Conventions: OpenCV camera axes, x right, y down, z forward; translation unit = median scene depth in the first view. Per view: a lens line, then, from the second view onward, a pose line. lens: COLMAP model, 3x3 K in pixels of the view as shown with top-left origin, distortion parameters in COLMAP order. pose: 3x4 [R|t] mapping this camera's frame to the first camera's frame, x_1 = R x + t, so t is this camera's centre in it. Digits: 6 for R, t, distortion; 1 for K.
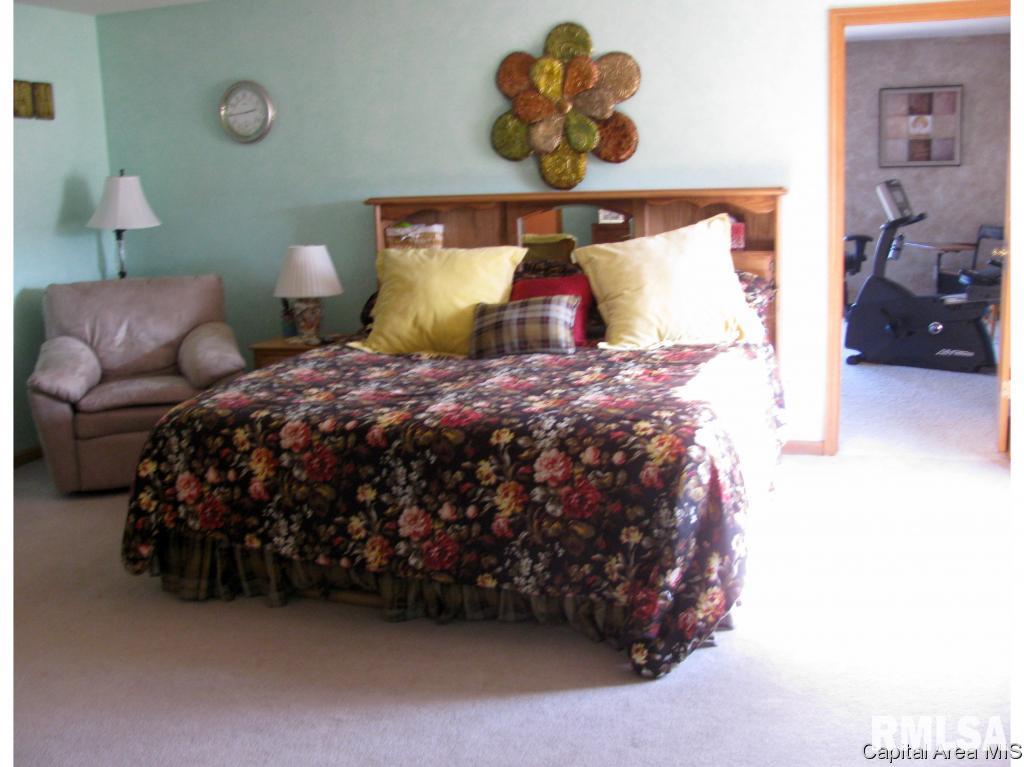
lens RADIAL K [[1069.7, 0, 503.1], [0, 1069.7, 380.8], [0, 0, 1]] dist [-0.127659, 0.000000]
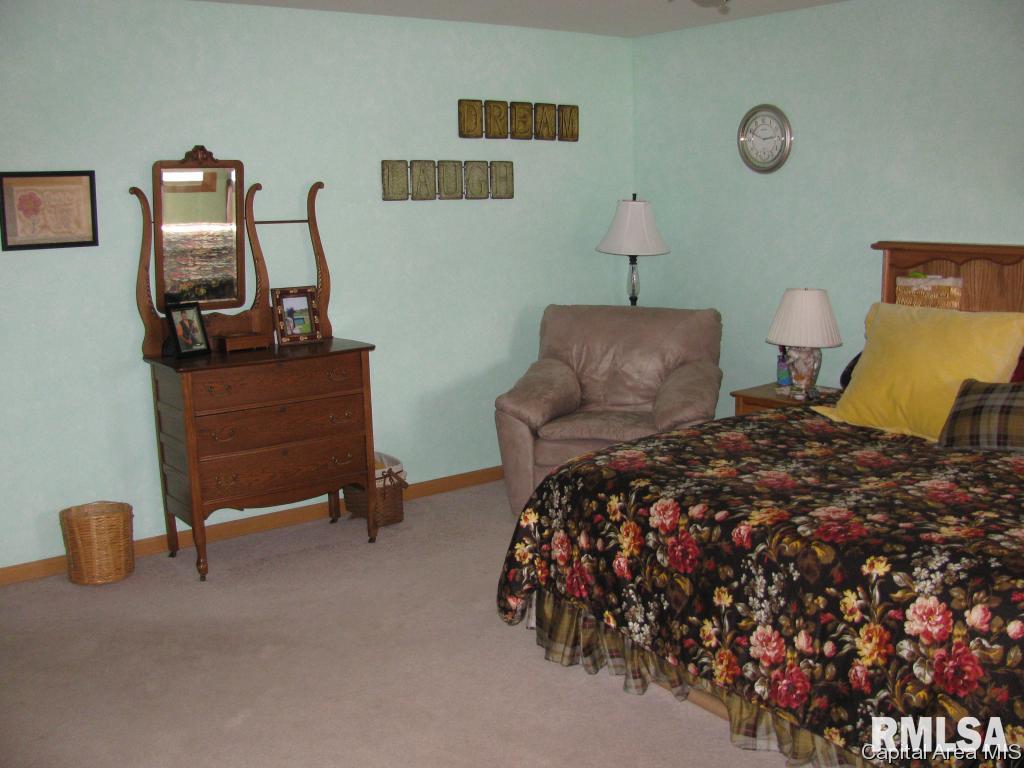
lens RADIAL K [[1069.7, 0, 520.0], [0, 1069.7, 393.5], [0, 0, 1]] dist [-0.127659, 0.000000]
pose [[0.836461, 0.122665, -0.534121, 0.165683], [-0.122427, 0.991823, 0.036053, -0.066176], [0.534176, 0.035234, 0.844639, 0.179272]]
